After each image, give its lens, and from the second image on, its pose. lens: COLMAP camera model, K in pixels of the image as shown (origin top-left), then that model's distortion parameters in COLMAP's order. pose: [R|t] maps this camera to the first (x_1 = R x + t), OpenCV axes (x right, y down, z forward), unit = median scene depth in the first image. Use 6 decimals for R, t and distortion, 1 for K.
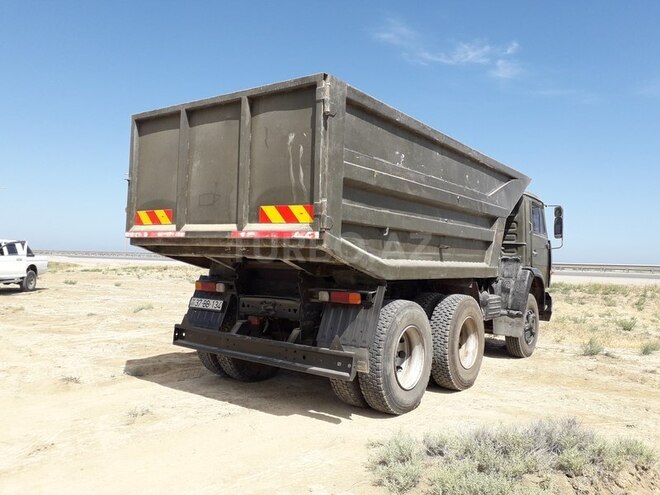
lens RADIAL K [[530.3, 0, 345.8], [0, 530.3, 249.0], [0, 0, 1]] dist [0.082593, -0.249028]
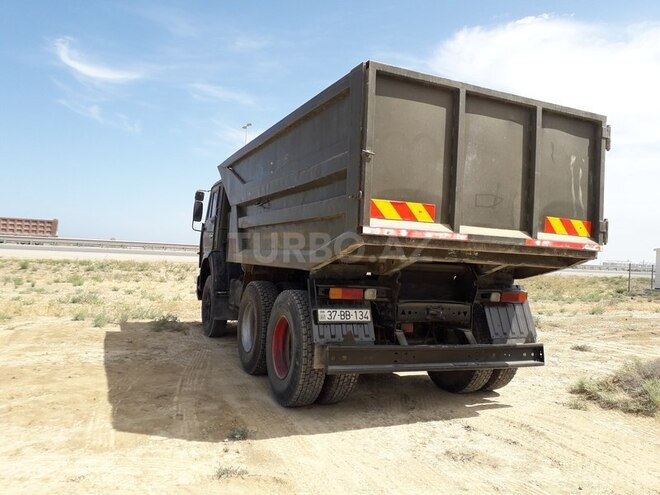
lens RADIAL K [[530.3, 0, 345.8], [0, 530.3, 249.0], [0, 0, 1]] dist [0.082593, -0.249028]
pose [[0.501019, 0.005888, 0.865416, -1.103073], [-0.053005, 0.998308, 0.023894, -0.018069], [-0.863811, -0.057842, 0.500484, 0.703070]]
